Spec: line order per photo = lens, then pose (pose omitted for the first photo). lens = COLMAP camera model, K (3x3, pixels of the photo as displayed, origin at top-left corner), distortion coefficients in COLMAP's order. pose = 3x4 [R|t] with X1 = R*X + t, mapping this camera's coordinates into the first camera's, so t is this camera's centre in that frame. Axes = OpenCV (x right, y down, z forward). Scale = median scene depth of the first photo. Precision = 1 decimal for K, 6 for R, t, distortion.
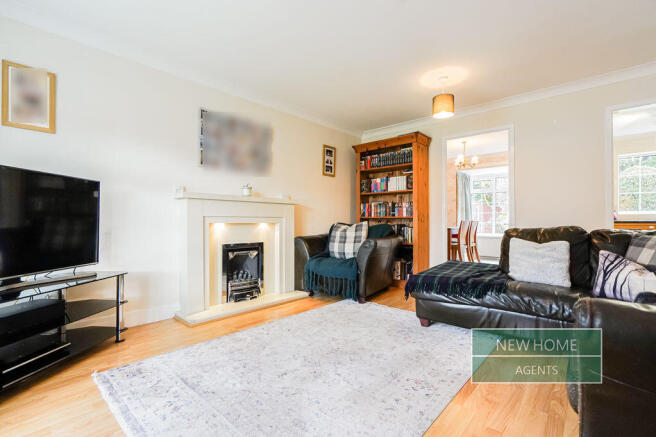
lens RADIAL K [[304.9, 0, 328.0], [0, 304.9, 218.5], [0, 0, 1]] dist [-0.002264, -0.000112]
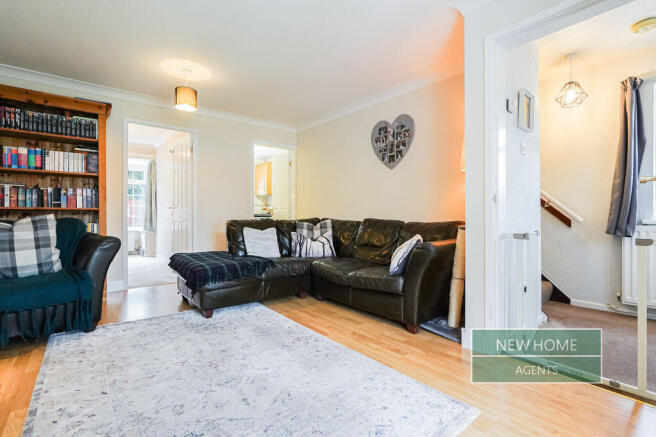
lens RADIAL K [[304.9, 0, 328.0], [0, 304.9, 218.5], [0, 0, 1]] dist [-0.002264, -0.000112]
pose [[0.161932, -0.007573, 0.986773, -0.500835], [-0.008034, 0.999927, 0.008992, 0.009484], [-0.986769, -0.009384, 0.161860, 0.362942]]
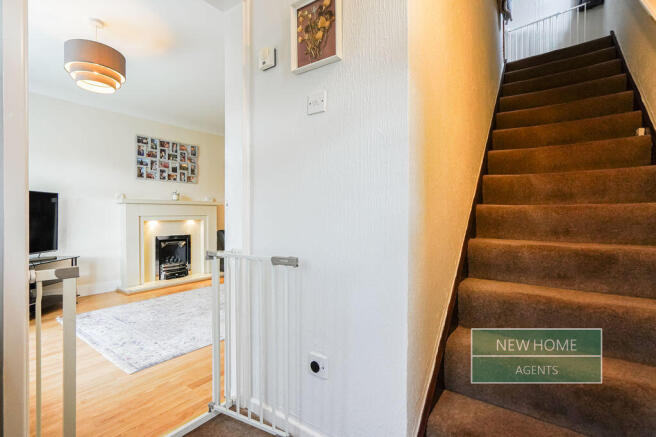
lens RADIAL K [[303.6, 0, 327.6], [0, 303.6, 213.0], [0, 0, 1]] dist [-0.000683, -0.000067]
pose [[0.994452, -0.001778, 0.105176, 0.256702], [0.001120, 0.999979, 0.006317, -0.025315], [-0.105185, -0.006164, 0.994434, -0.393406]]
